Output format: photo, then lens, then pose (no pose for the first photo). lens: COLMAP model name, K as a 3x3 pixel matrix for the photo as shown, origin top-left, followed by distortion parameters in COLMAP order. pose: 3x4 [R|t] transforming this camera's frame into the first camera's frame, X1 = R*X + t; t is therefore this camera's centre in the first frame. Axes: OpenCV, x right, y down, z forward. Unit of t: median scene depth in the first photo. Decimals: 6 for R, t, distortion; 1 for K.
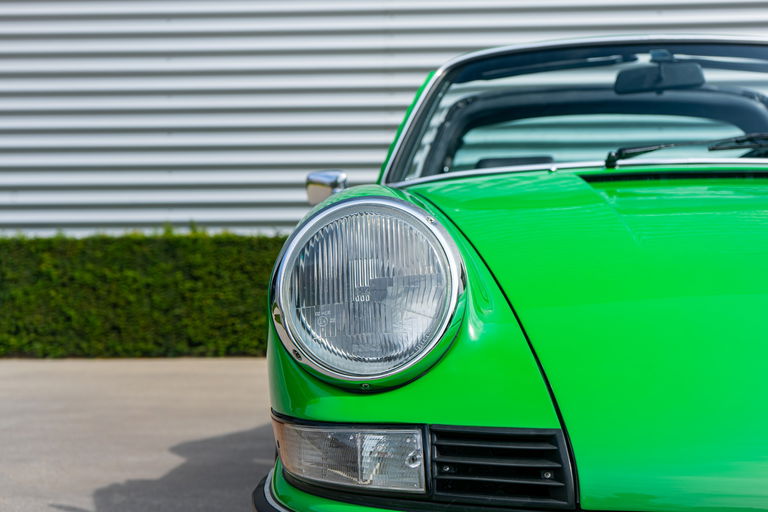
lens RADIAL K [[1165.2, 0, 384.0], [0, 1165.2, 256.0], [0, 0, 1]] dist [-0.002059, 0.020813]
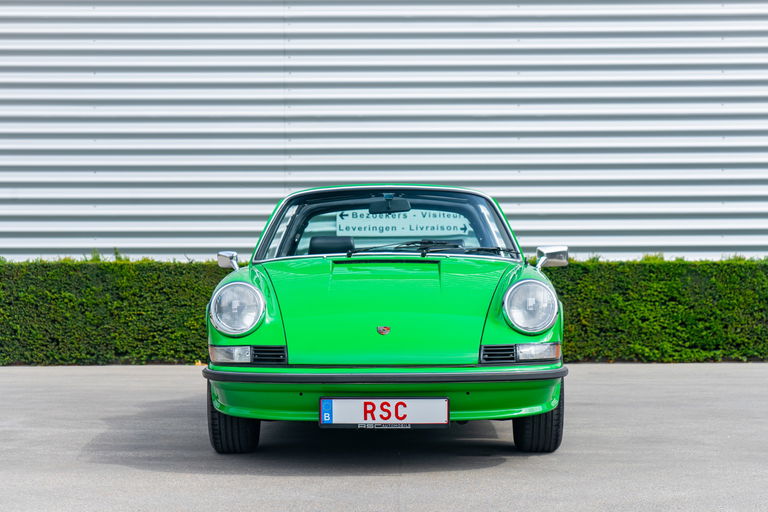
lens RADIAL K [[1560.9, 0, 384.0], [0, 1560.9, 256.0], [0, 0, 1]] dist [-0.060108, -0.278597]
pose [[0.999015, 0.004913, 0.044098, 0.036326], [-0.004705, 0.999977, -0.004820, -0.018050], [-0.044121, 0.004607, 0.999016, -0.610323]]
